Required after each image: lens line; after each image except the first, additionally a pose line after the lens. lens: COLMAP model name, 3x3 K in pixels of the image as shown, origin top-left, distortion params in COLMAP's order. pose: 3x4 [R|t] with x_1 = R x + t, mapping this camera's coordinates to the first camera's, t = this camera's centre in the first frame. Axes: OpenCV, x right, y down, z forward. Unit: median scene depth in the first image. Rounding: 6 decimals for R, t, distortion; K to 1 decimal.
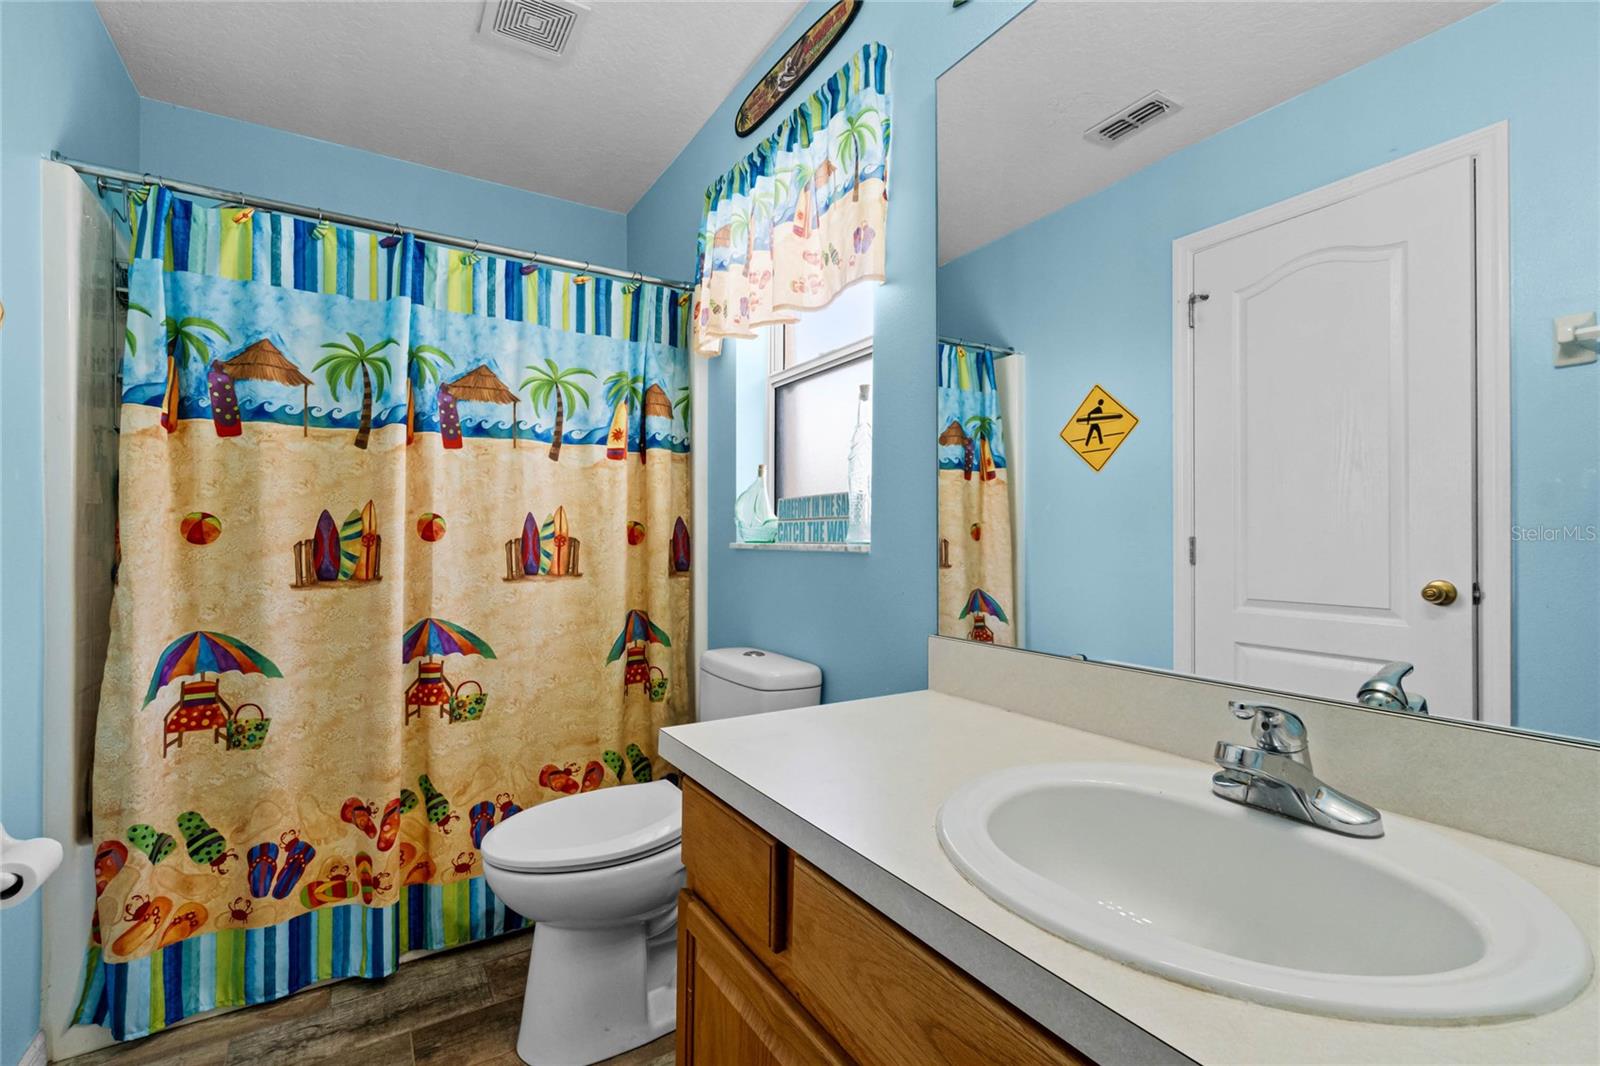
lens RADIAL K [[685.8, 0, 793.9], [0, 685.8, 535.6], [0, 0, 1]] dist [-0.012852, 0.002044]
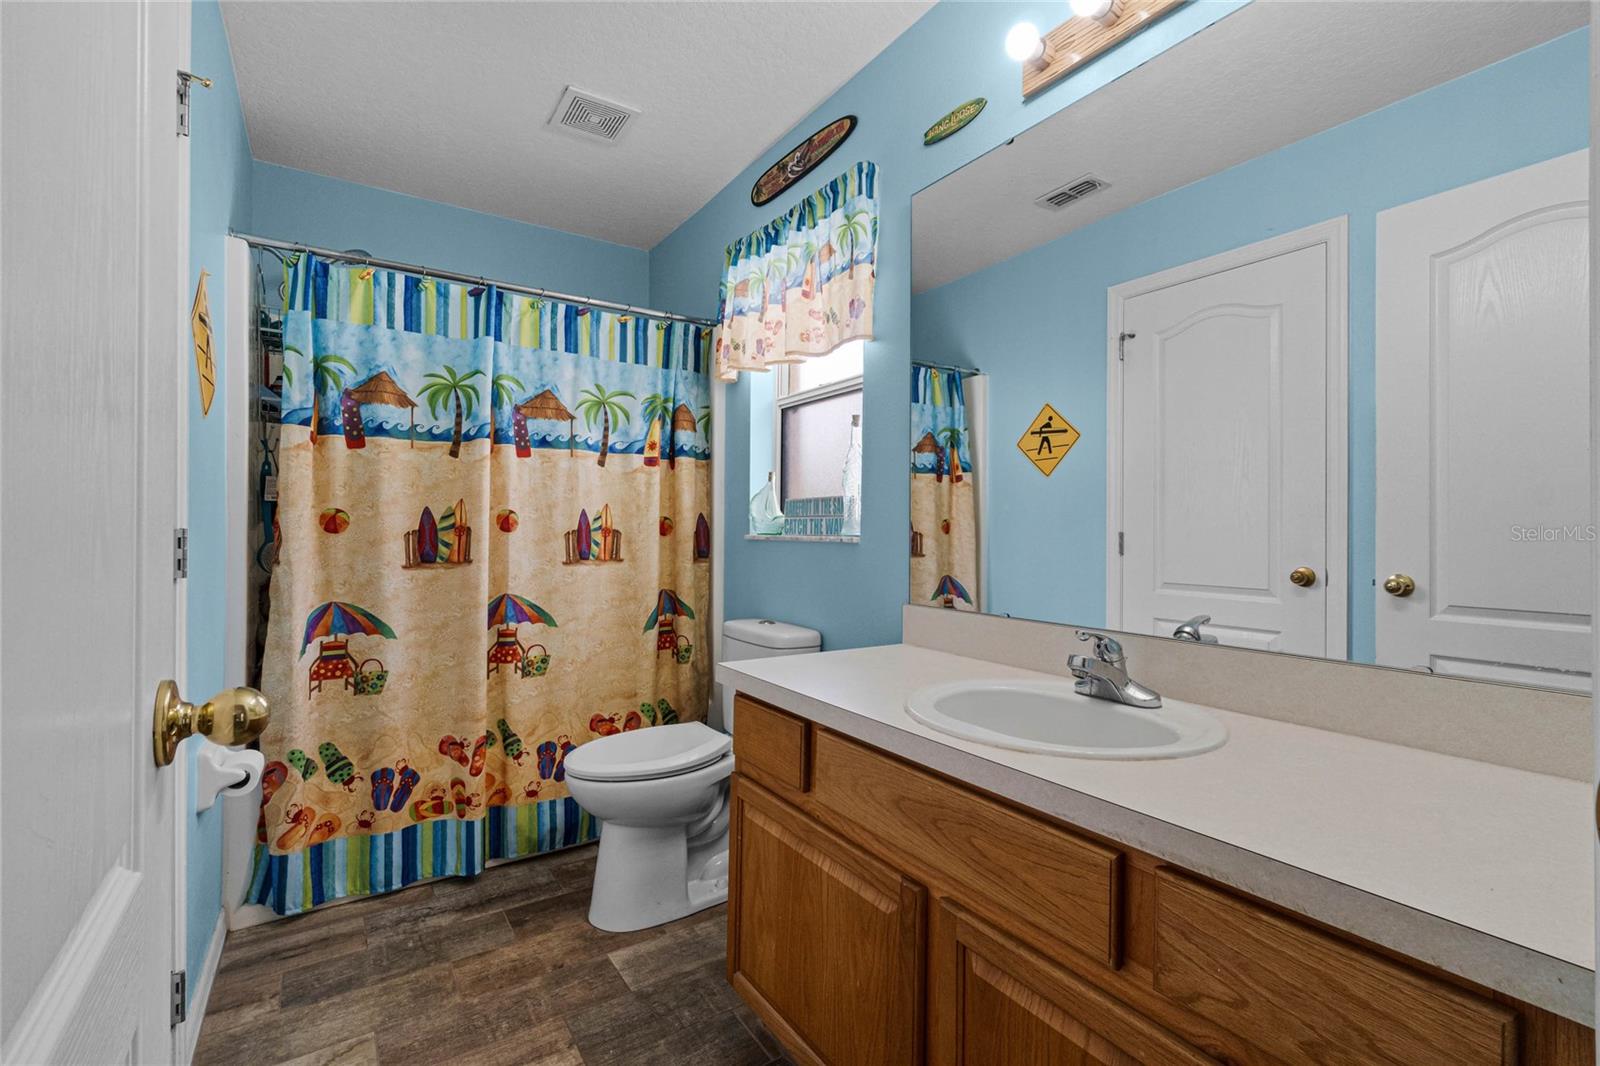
lens RADIAL K [[685.8, 0, 796.0], [0, 685.8, 530.8], [0, 0, 1]] dist [-0.012852, 0.002044]
pose [[0.999519, 0.006360, 0.030367, -0.044531], [-0.006521, 0.999965, 0.005199, -0.003861], [-0.030333, -0.005394, 0.999525, -0.273160]]
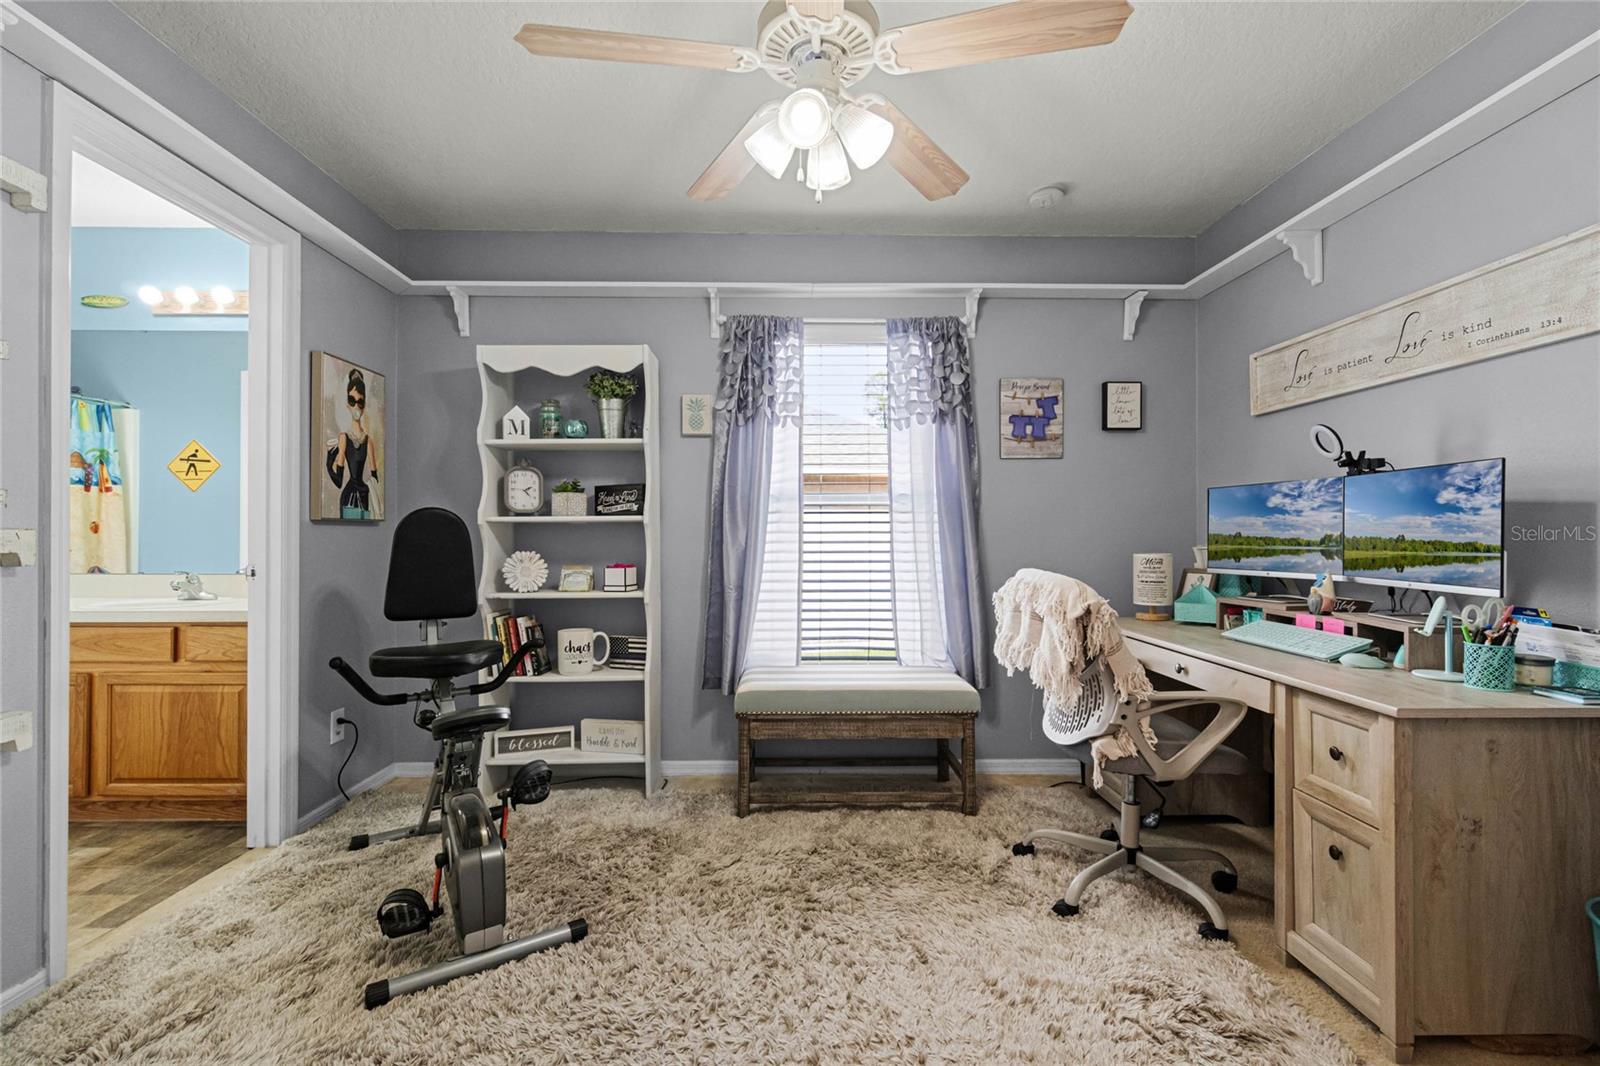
lens RADIAL K [[685.8, 0, 793.3], [0, 685.8, 534.6], [0, 0, 1]] dist [-0.012852, 0.002044]
pose [[0.494686, 0.003650, 0.869064, -0.426087], [-0.008369, 0.999965, 0.000564, -0.003782], [-0.869031, -0.007552, 0.494700, -1.694803]]
